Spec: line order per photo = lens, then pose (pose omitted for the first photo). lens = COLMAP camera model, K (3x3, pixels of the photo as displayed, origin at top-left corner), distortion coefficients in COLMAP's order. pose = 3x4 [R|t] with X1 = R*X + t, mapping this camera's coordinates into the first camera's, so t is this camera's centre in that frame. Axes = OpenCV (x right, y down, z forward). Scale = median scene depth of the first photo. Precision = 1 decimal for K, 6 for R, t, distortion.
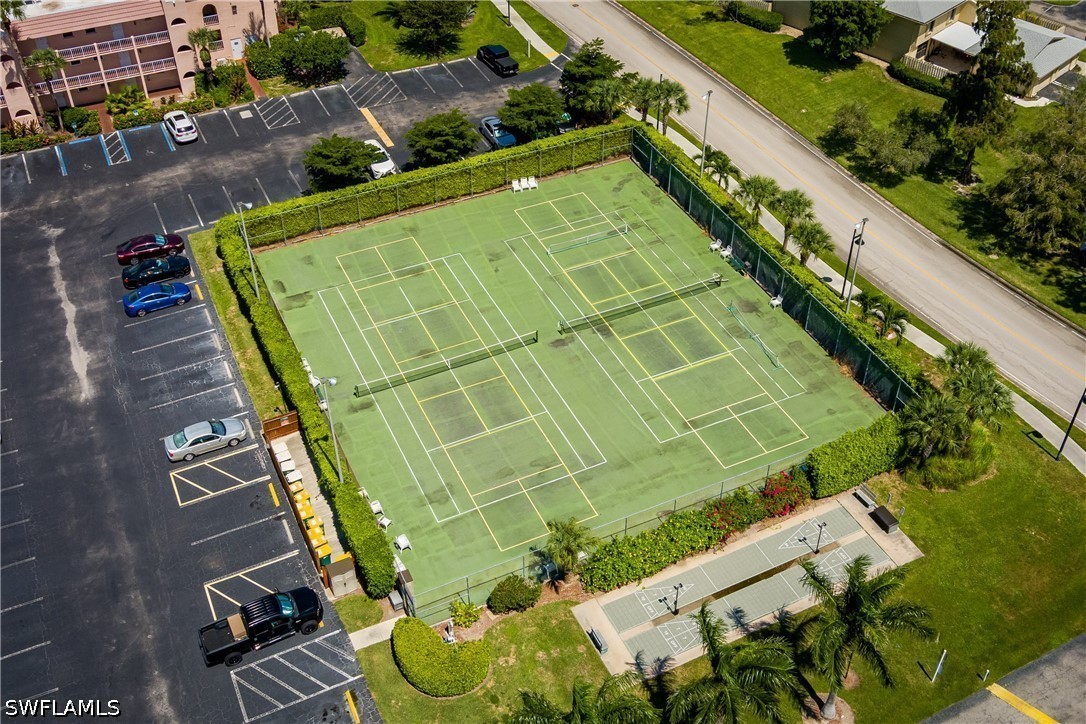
lens RADIAL K [[1043.2, 0, 557.3], [0, 1043.2, 312.0], [0, 0, 1]] dist [0.041071, -0.069498]
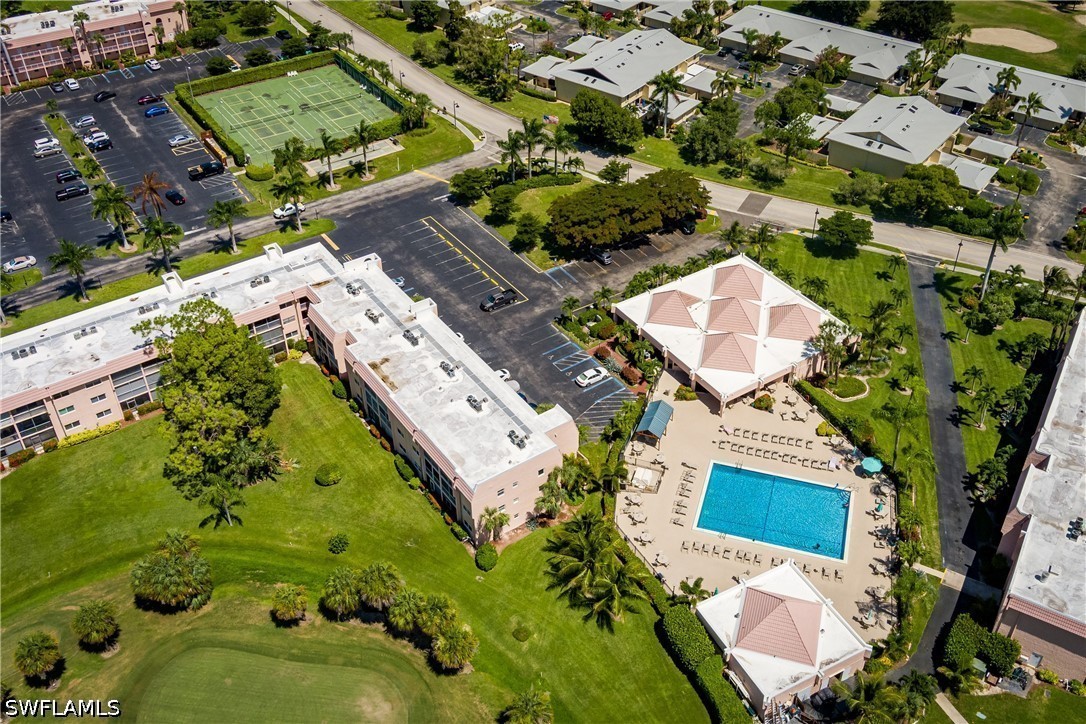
lens RADIAL K [[908.3, 0, 542.6], [0, 908.3, 318.8], [0, 0, 1]] dist [0.008624, -0.004564]
pose [[0.988591, -0.091337, 0.119773, 0.253034], [0.094442, 0.995319, -0.020496, 0.580123], [-0.117340, 0.031573, 0.992590, -1.290723]]
